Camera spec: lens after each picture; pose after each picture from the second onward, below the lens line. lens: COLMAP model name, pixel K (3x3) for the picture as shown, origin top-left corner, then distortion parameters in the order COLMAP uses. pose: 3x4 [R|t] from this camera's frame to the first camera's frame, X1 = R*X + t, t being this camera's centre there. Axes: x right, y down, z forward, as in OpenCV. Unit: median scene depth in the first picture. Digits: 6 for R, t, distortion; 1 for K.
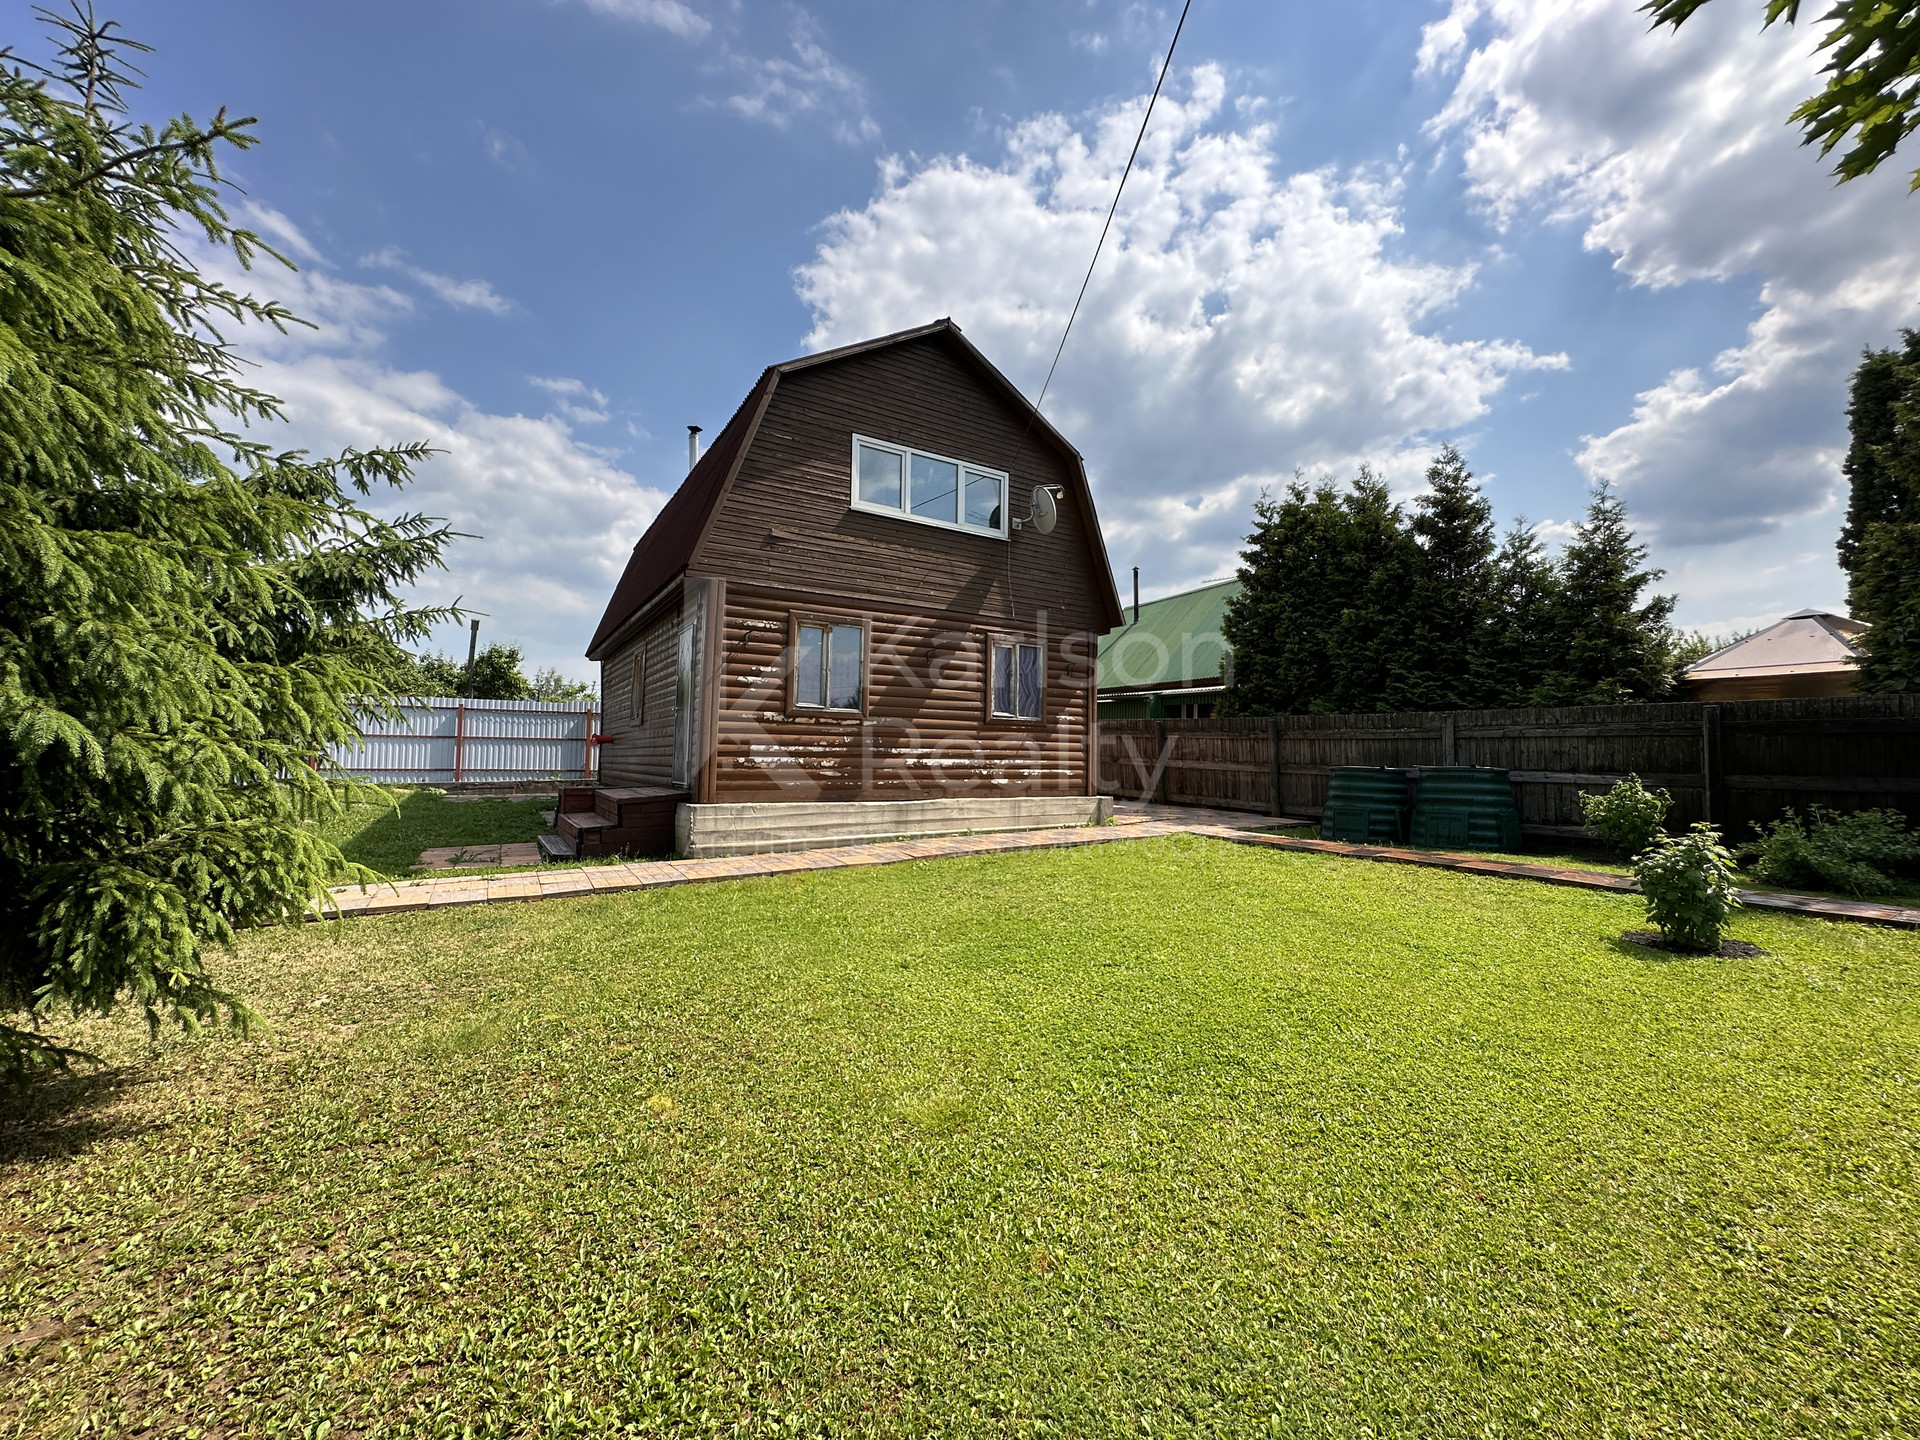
lens RADIAL K [[774.7, 0, 959.3], [0, 774.7, 715.5], [0, 0, 1]] dist [0.000793, 0.000232]
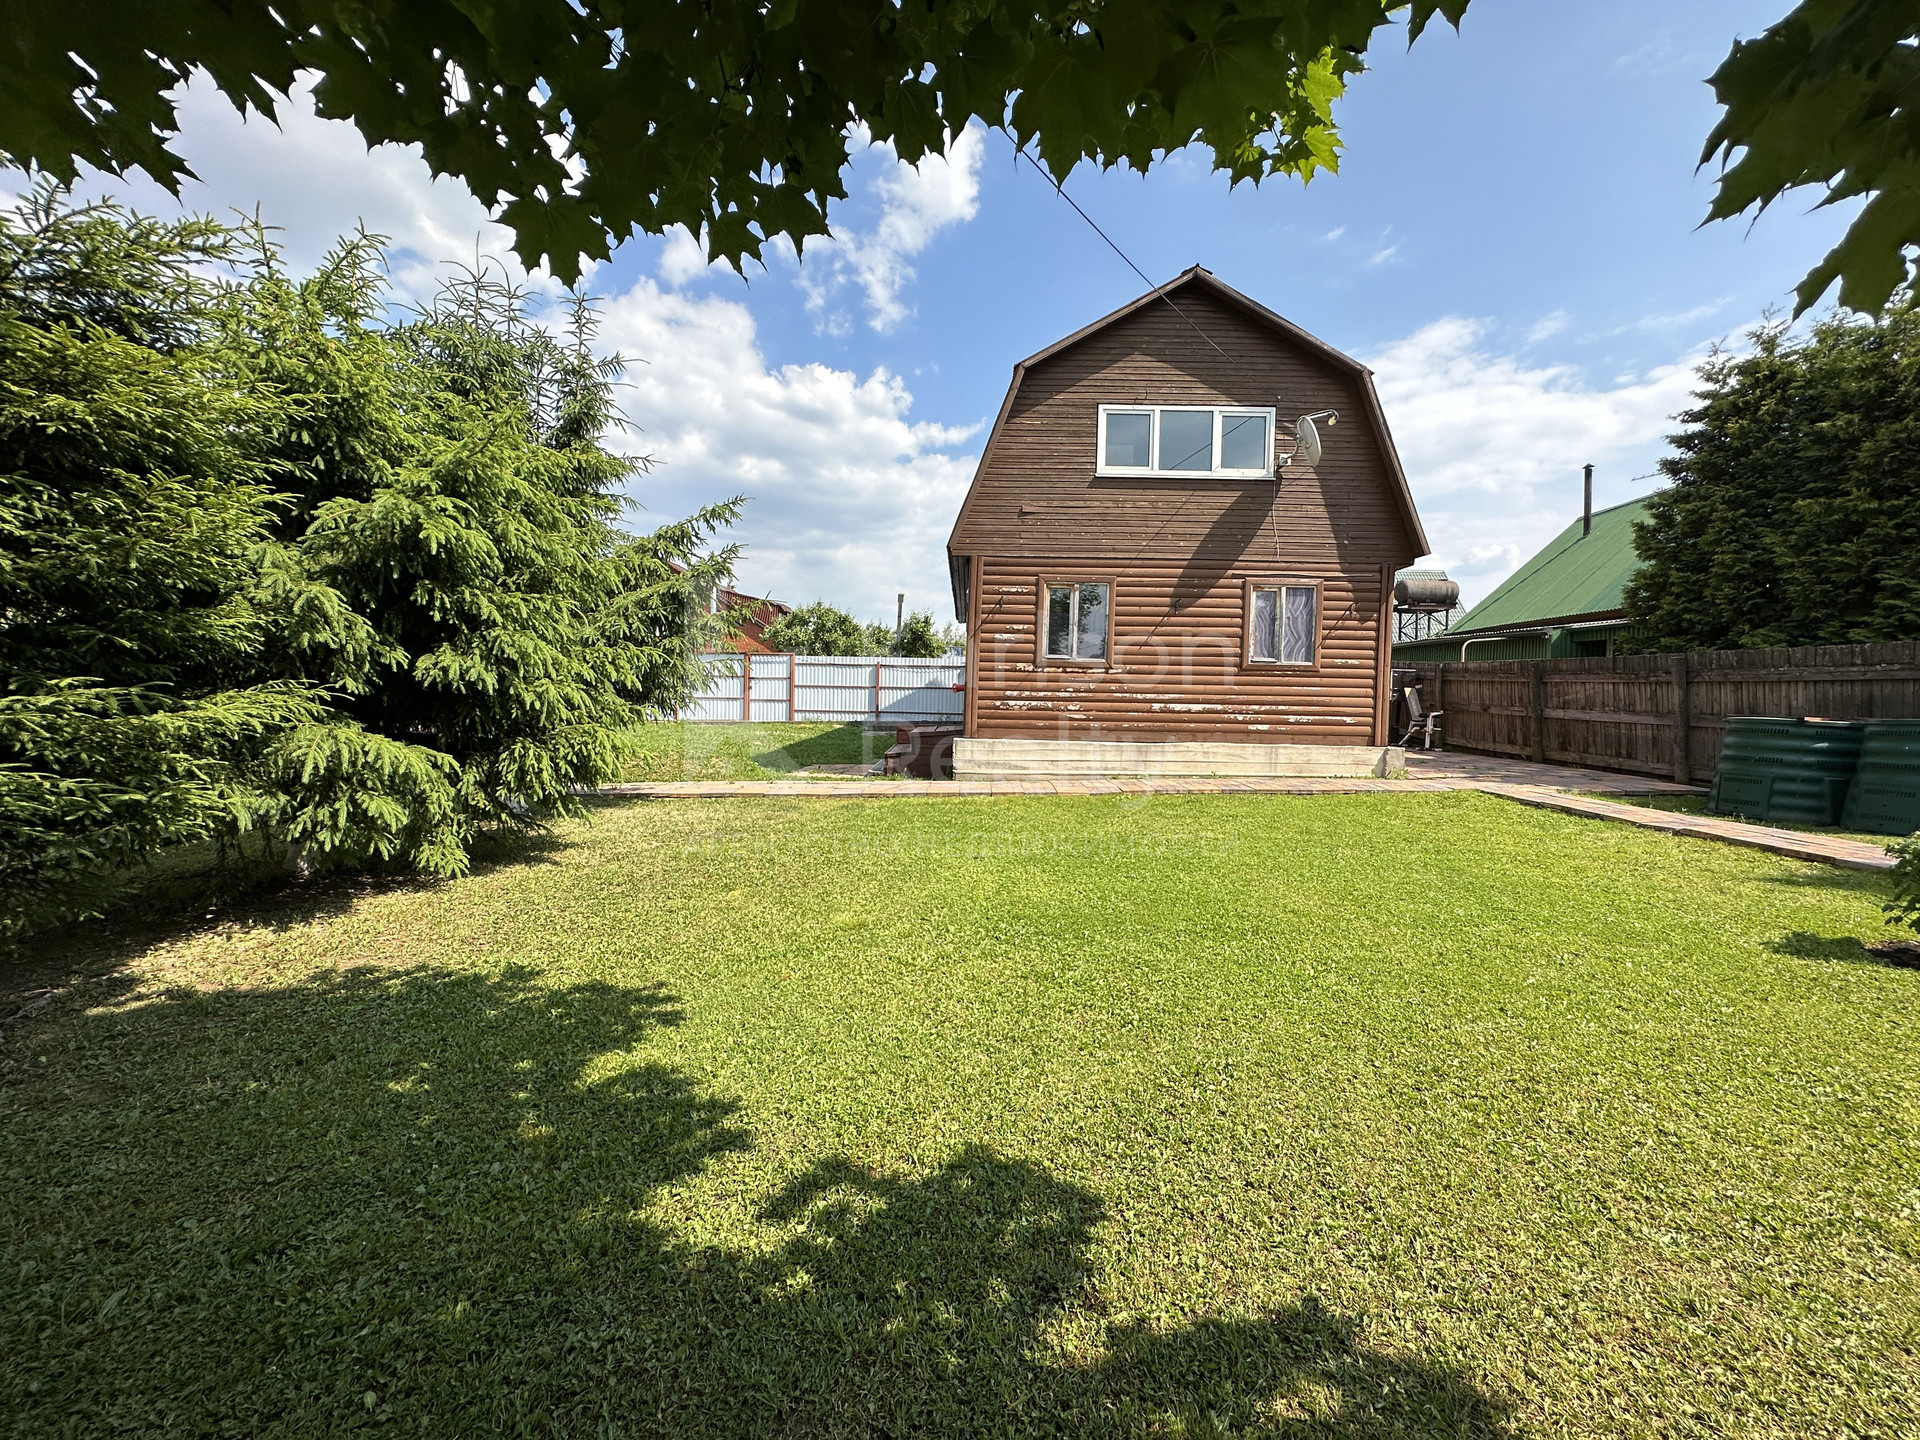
lens RADIAL K [[774.7, 0, 957.0], [0, 774.7, 720.3], [0, 0, 1]] dist [0.000793, 0.000232]
pose [[0.841610, 0.017254, -0.539810, 0.245899], [0.021520, 0.997624, 0.065439, 0.002348], [0.539656, -0.066691, 0.839240, -0.042343]]
